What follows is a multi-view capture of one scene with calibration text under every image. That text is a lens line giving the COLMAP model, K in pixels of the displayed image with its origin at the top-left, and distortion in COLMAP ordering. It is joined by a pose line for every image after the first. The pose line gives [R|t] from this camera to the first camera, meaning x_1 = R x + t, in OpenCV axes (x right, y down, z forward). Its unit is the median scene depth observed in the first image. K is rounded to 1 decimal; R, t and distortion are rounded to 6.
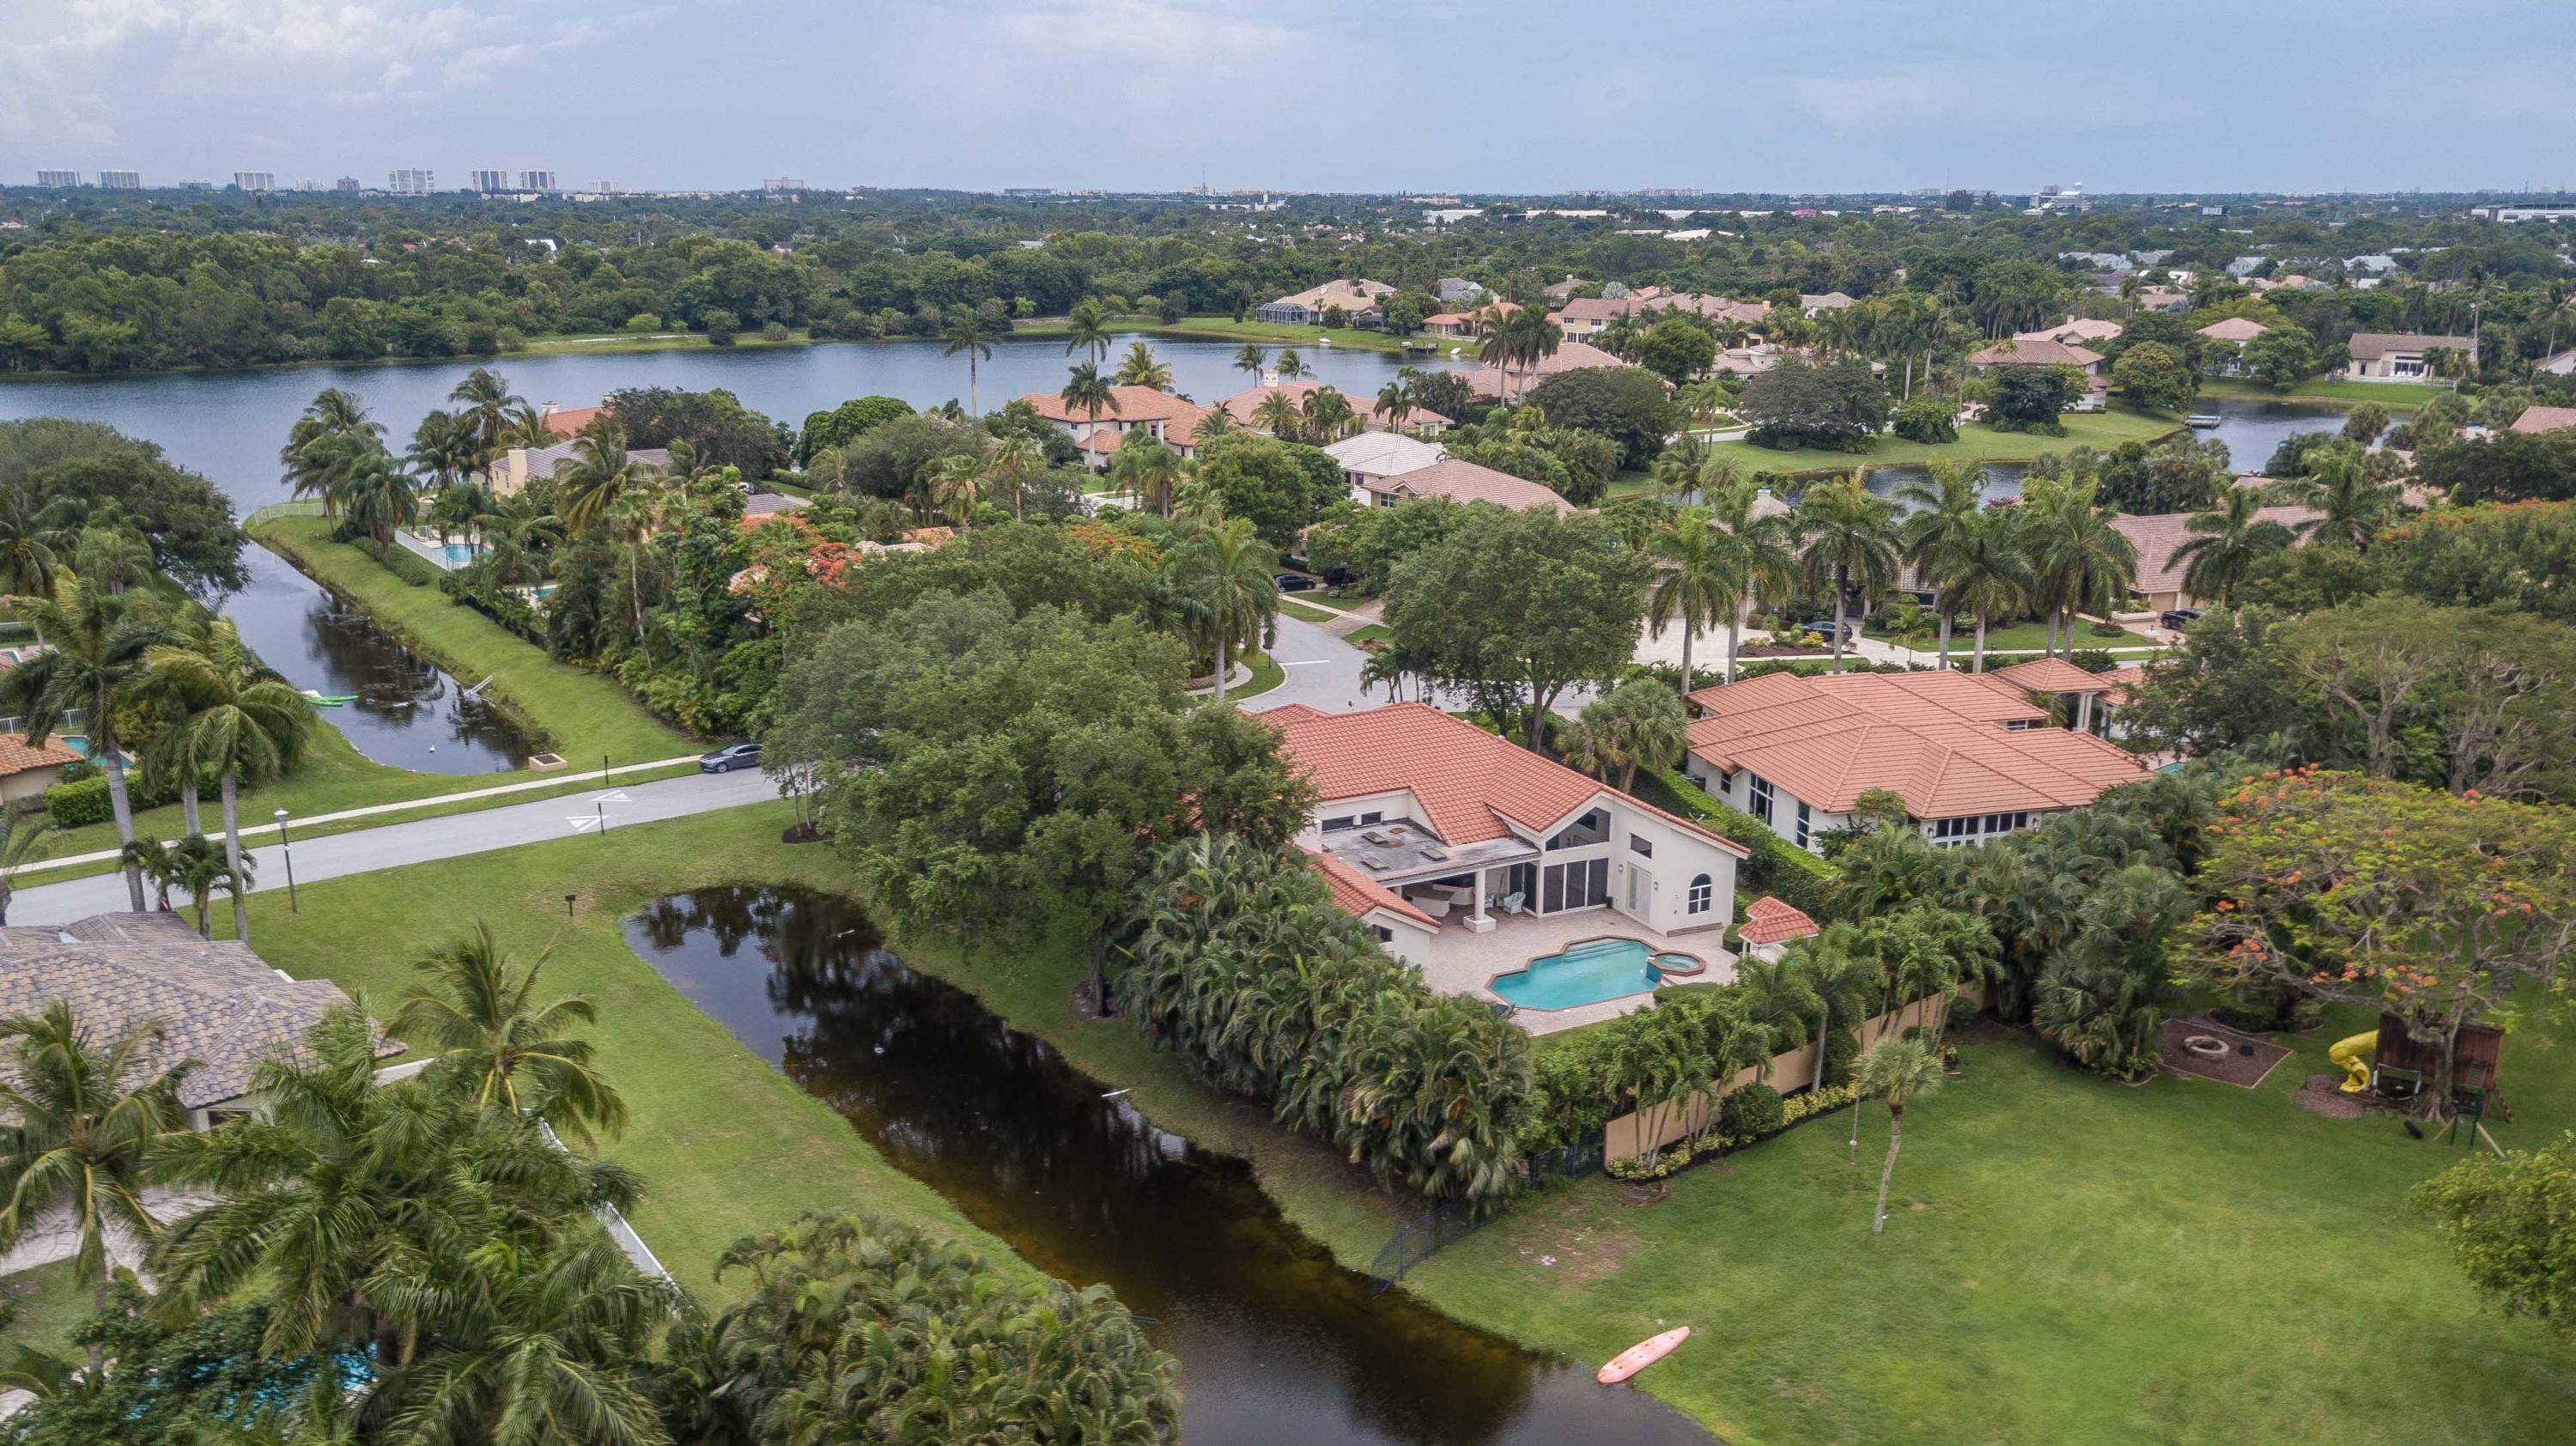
lens RADIAL K [[1969.8, 0, 1282.3], [0, 1969.8, 769.0], [0, 0, 1]] dist [0.036001, -0.001653]
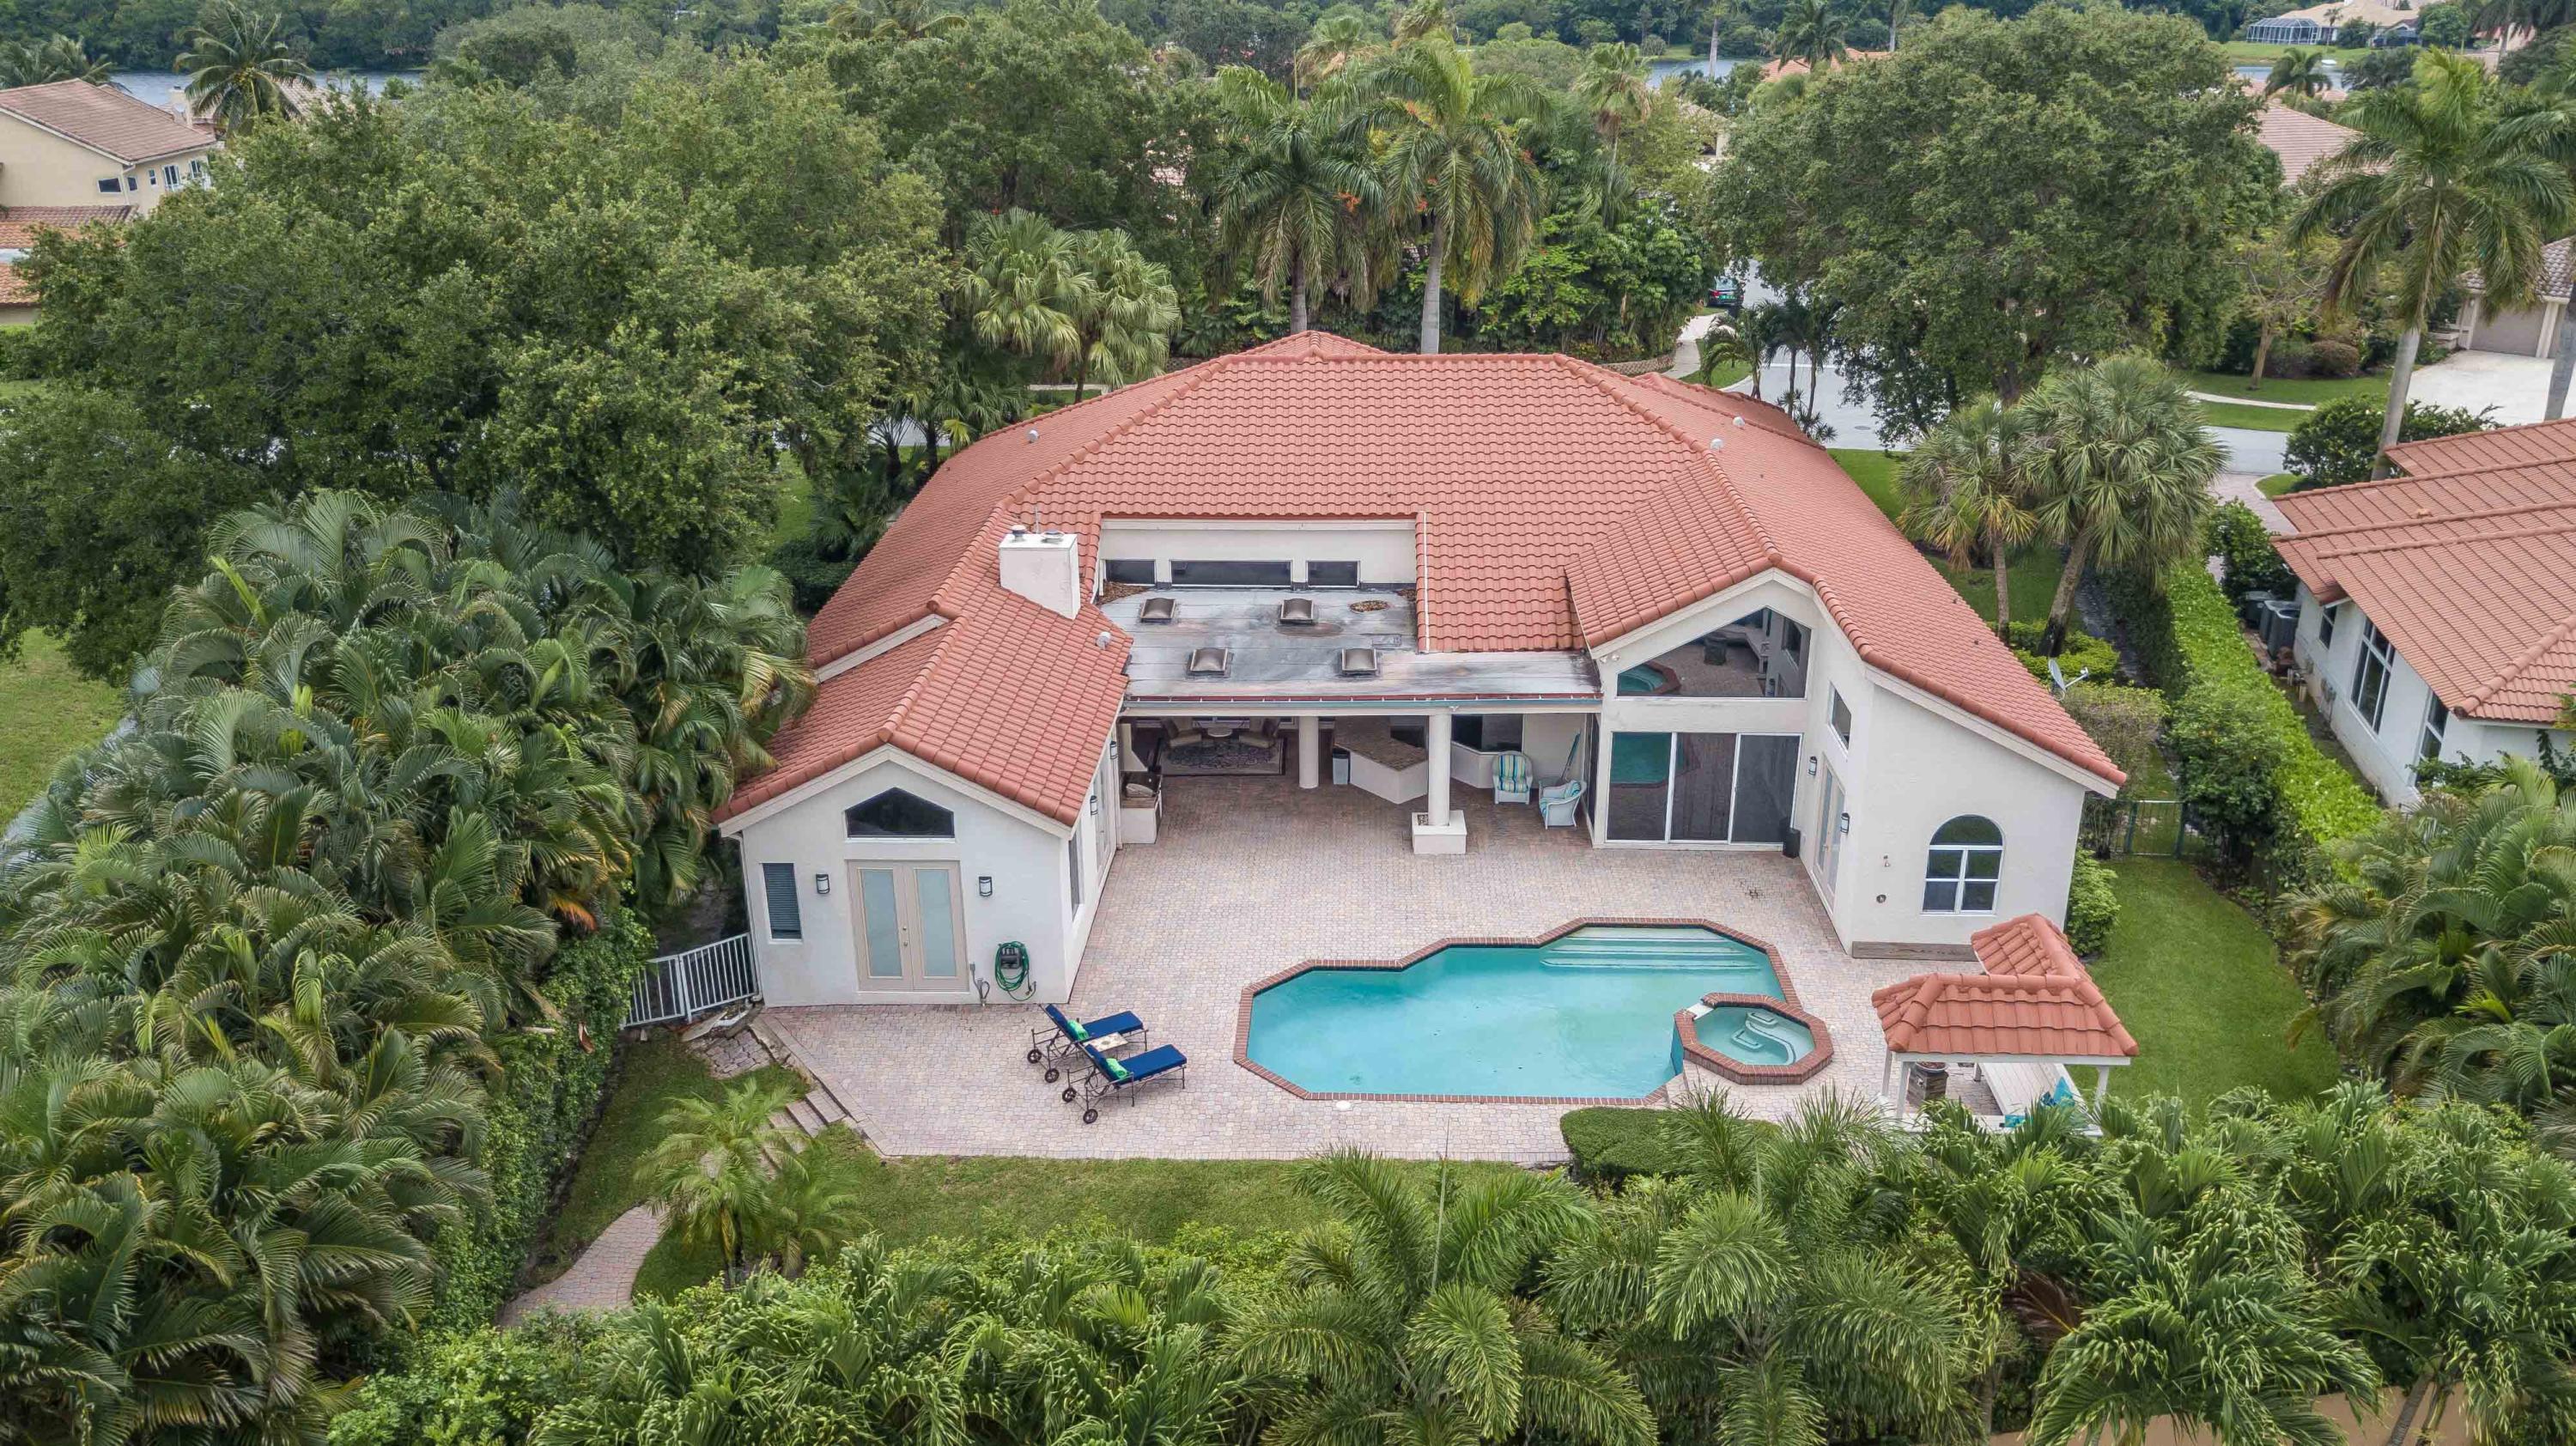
lens RADIAL K [[1969.8, 0, 1282.3], [0, 1969.8, 769.0], [0, 0, 1]] dist [0.036001, -0.001653]
pose [[0.886685, 0.171467, -0.429405, 0.106018], [-0.125123, 0.983028, 0.134167, 0.004125], [0.445123, -0.065235, 0.893090, 0.247867]]
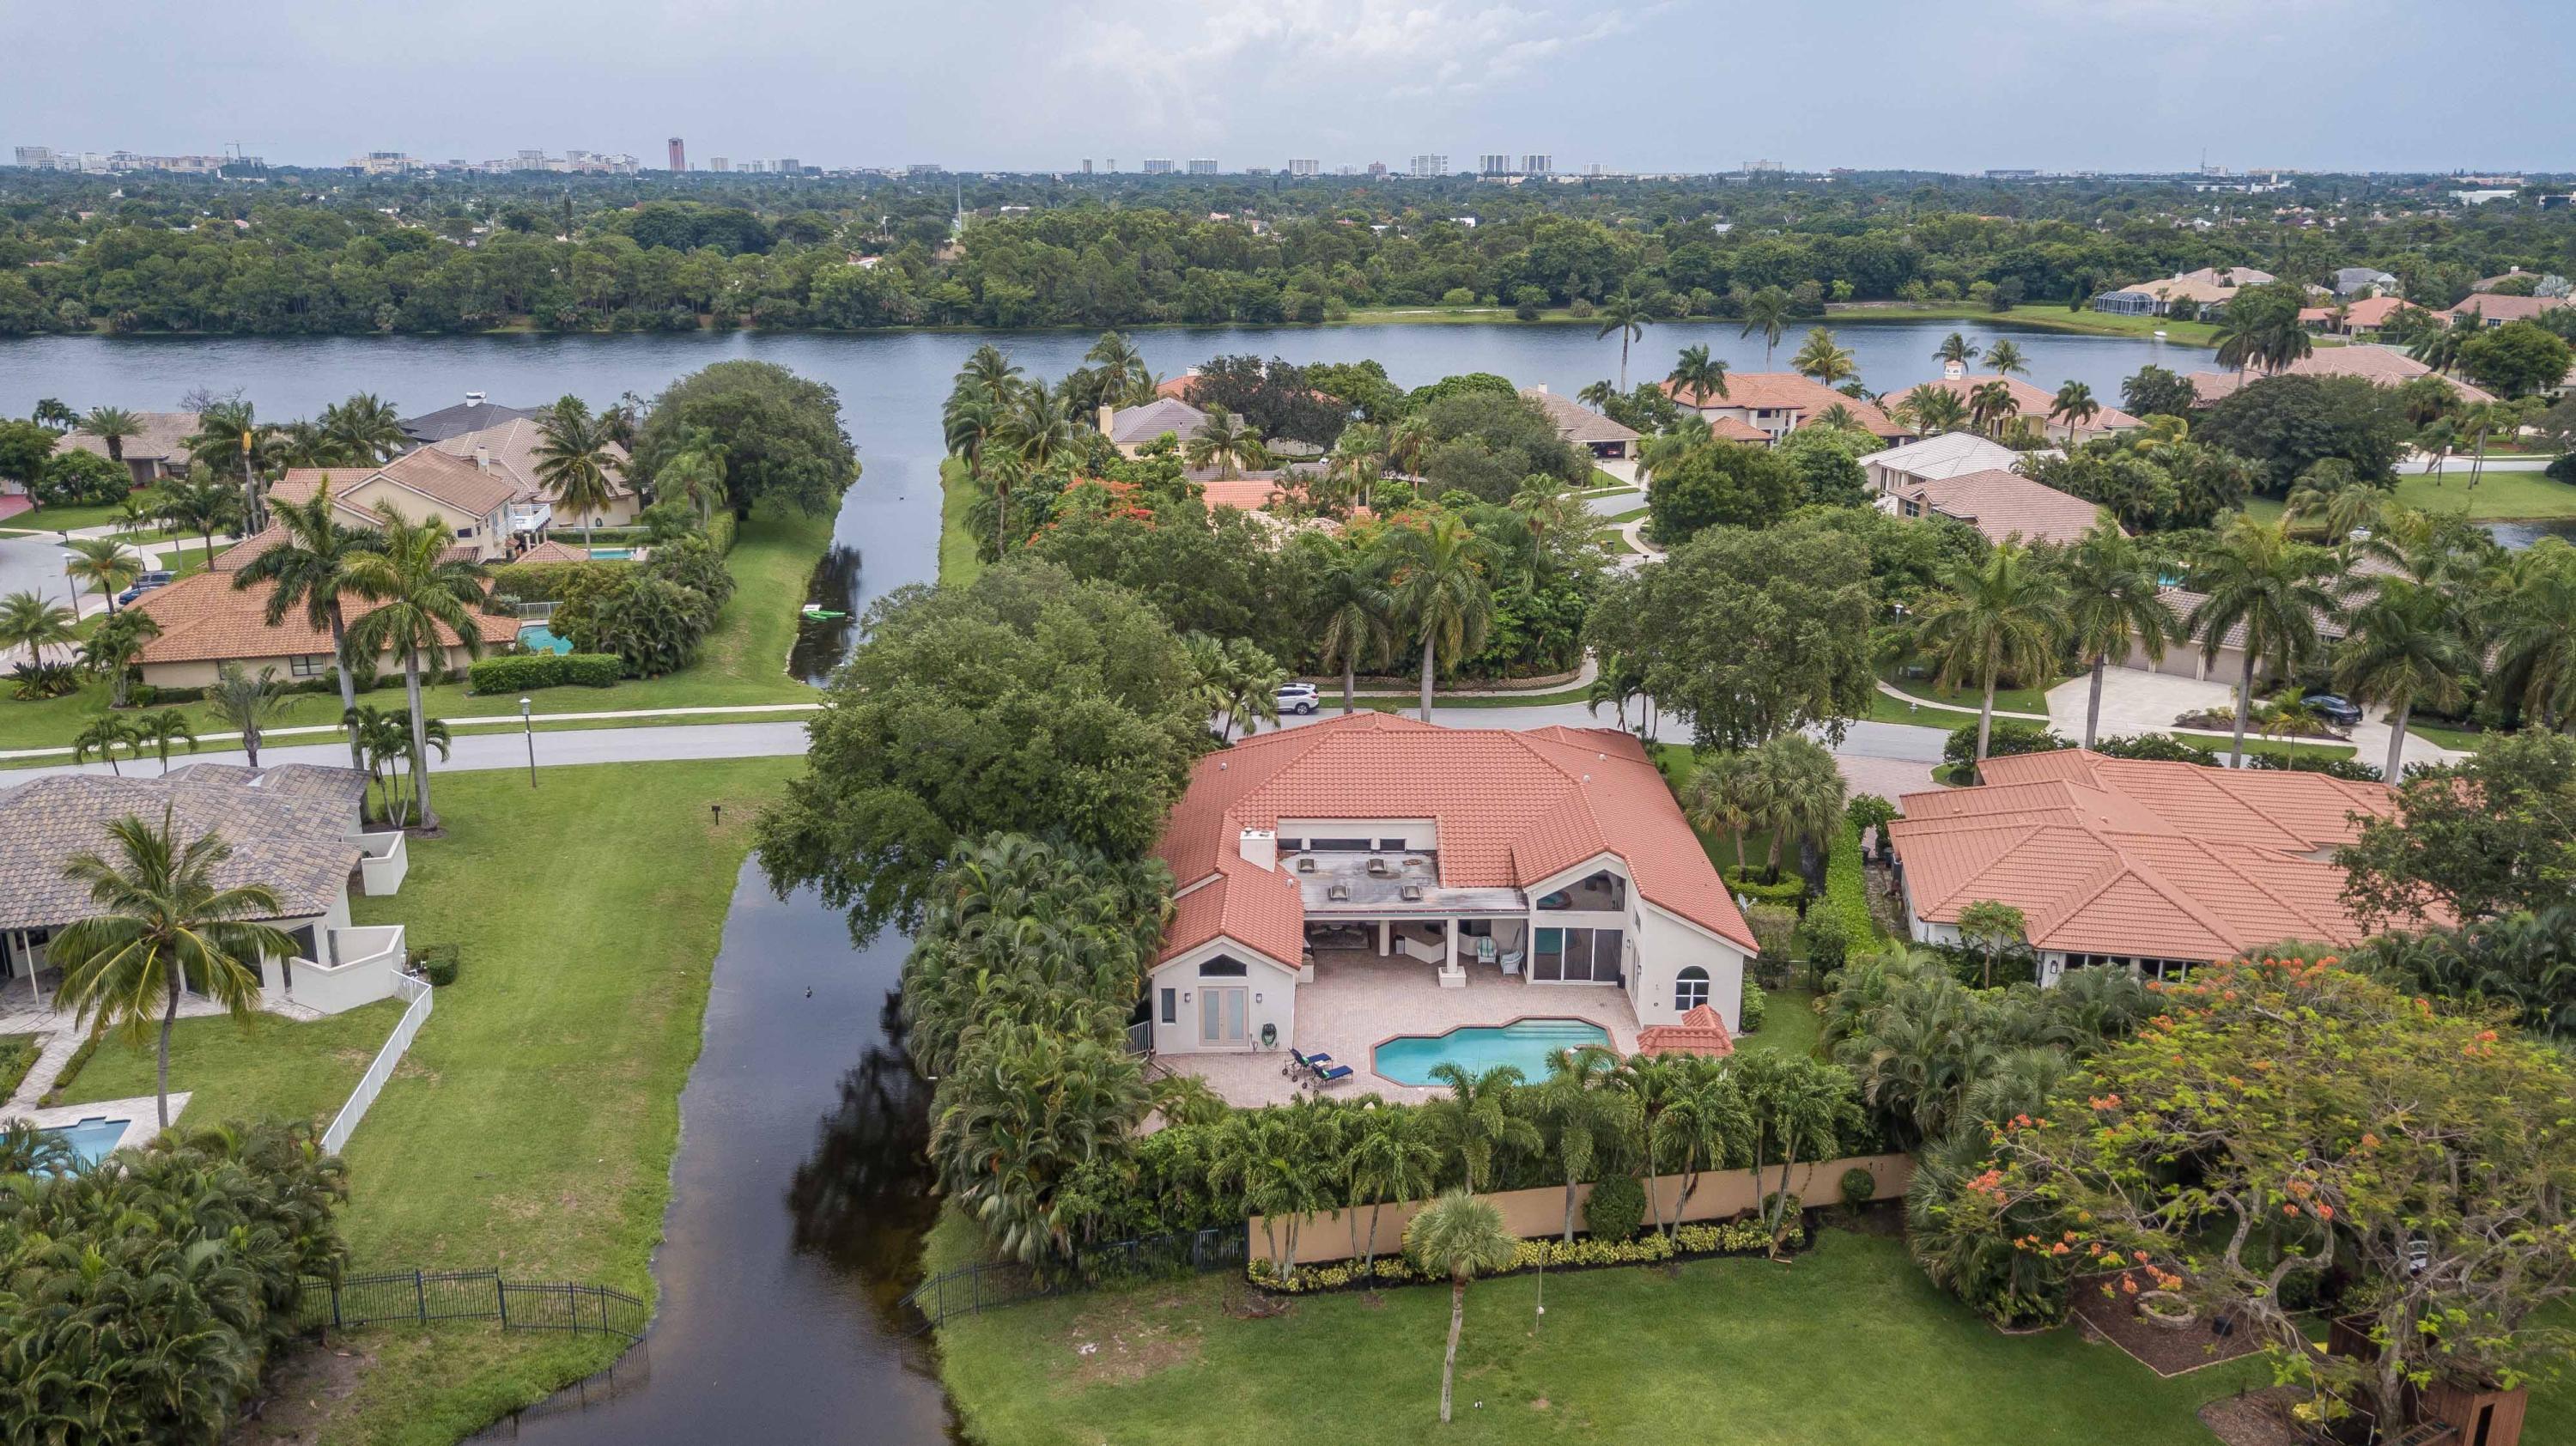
lens RADIAL K [[1957.5, 0, 1288.0], [0, 1957.5, 723.0], [0, 0, 1]] dist [0.032049, -0.002509]
pose [[0.899062, 0.121246, -0.420698, 0.164075], [-0.125823, 0.991907, 0.016977, -0.017630], [0.419352, 0.037670, 0.907042, 0.064914]]
